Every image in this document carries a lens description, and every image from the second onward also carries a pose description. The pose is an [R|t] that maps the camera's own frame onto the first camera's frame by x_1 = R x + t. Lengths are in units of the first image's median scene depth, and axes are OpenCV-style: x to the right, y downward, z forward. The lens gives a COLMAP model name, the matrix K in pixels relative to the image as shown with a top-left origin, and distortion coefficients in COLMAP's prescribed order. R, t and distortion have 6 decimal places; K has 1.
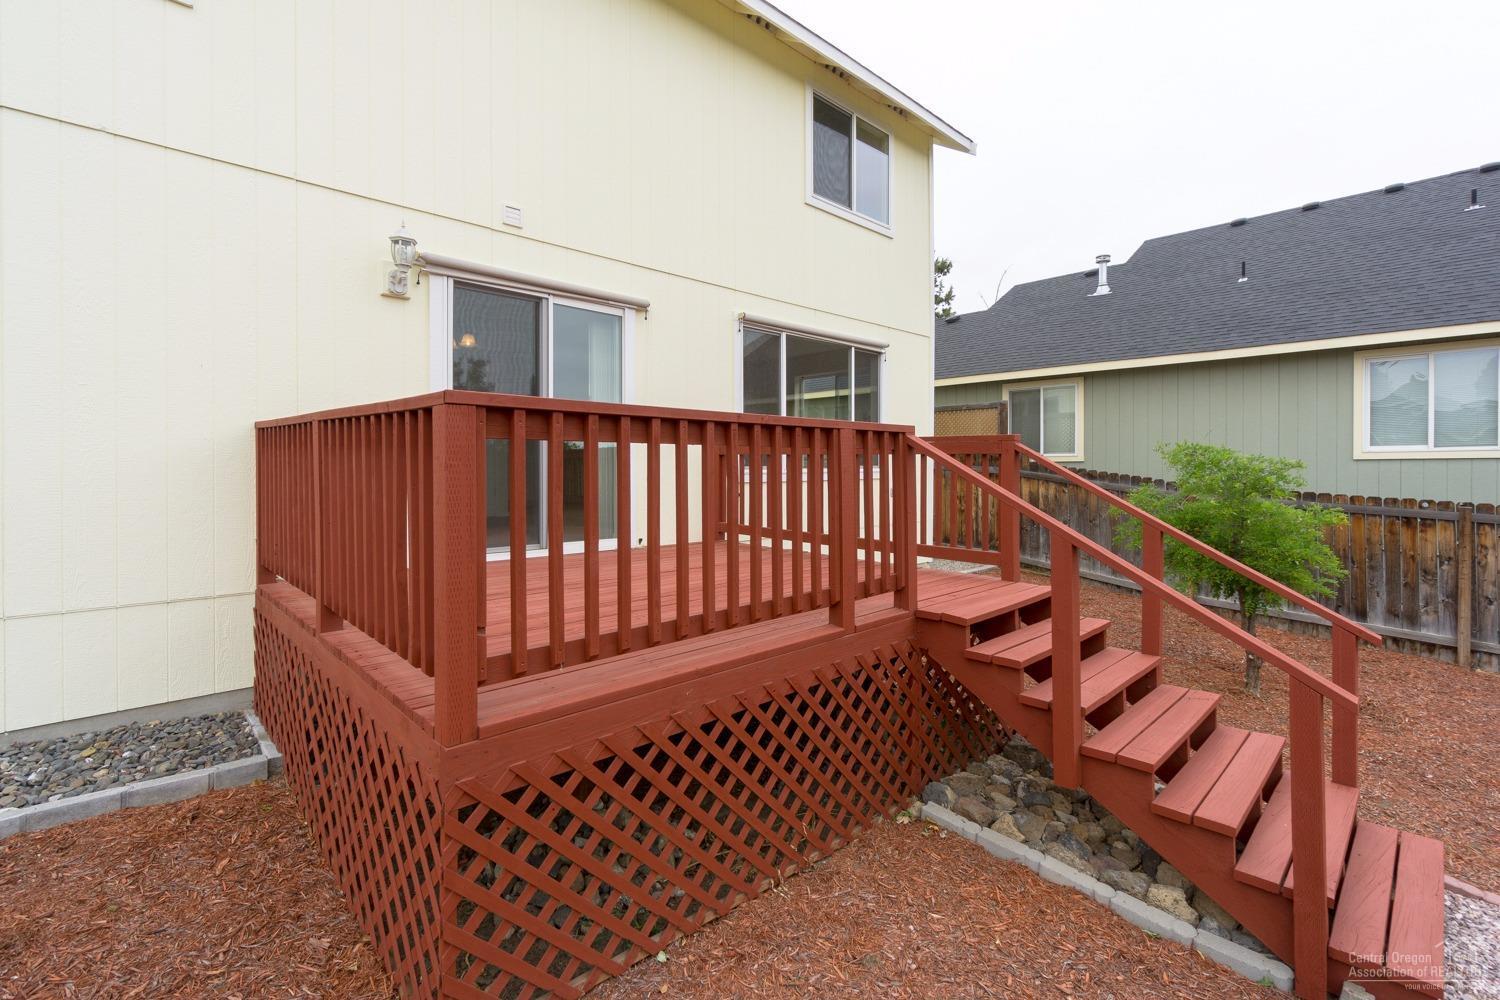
lens RADIAL K [[689.6, 0, 766.4], [0, 689.6, 476.0], [0, 0, 1]] dist [-0.005548, -0.000458]
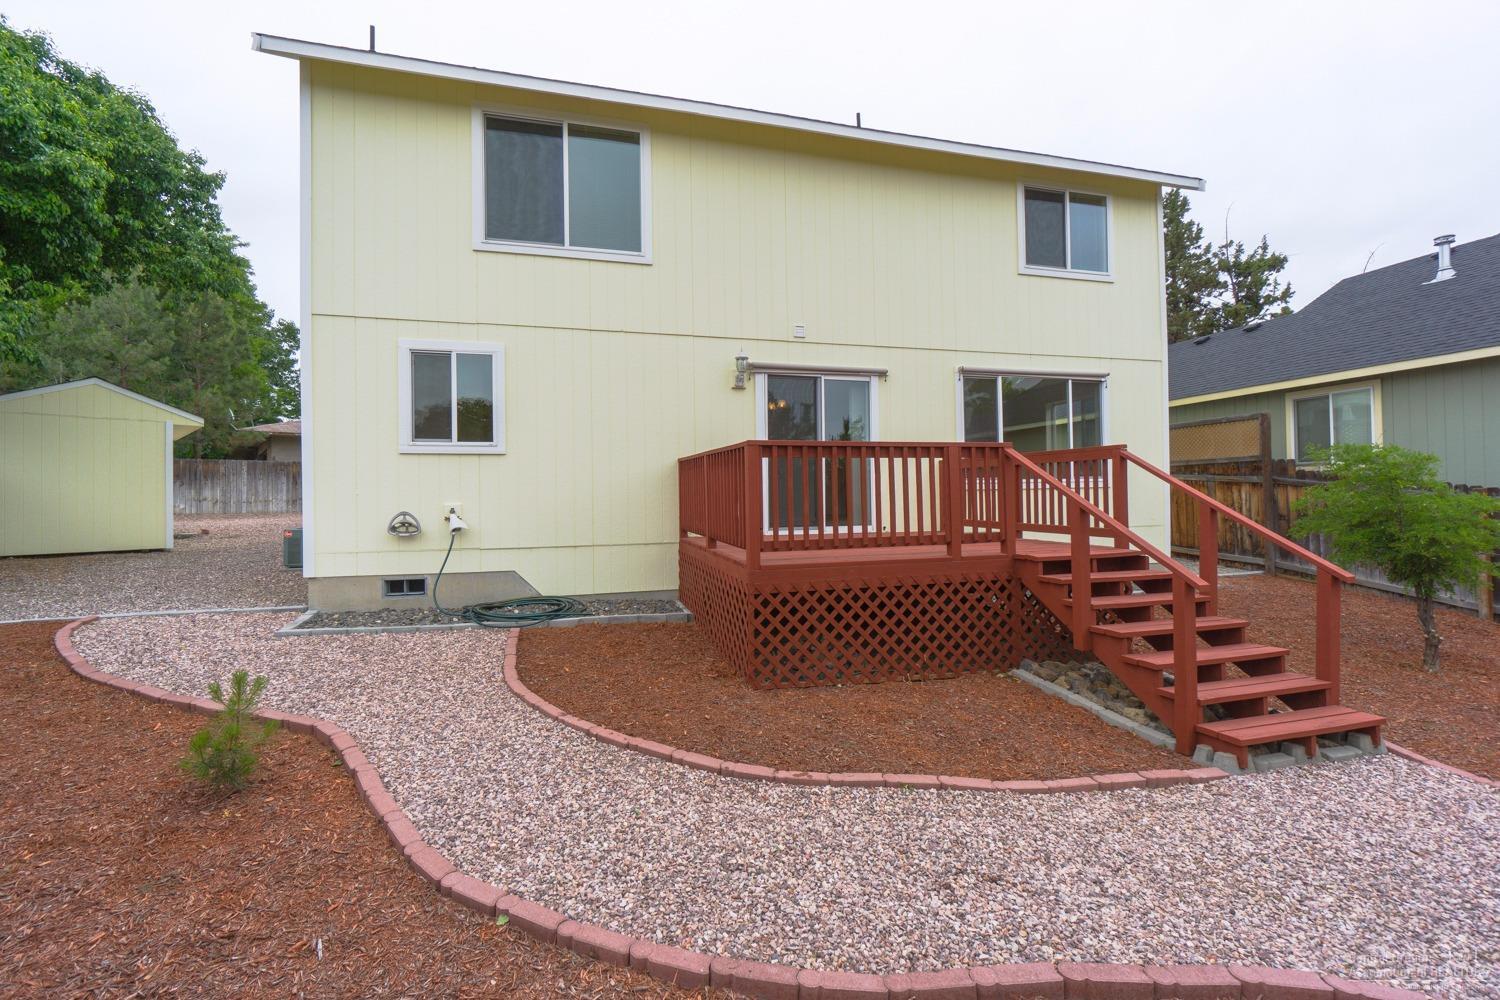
lens RADIAL K [[689.6, 0, 753.2], [0, 689.6, 497.3], [0, 0, 1]] dist [-0.005548, -0.000458]
pose [[0.880817, -0.018030, -0.473113, 0.281197], [0.011386, 0.999792, -0.016904, 0.049207], [0.473319, 0.009502, 0.880840, -0.467442]]
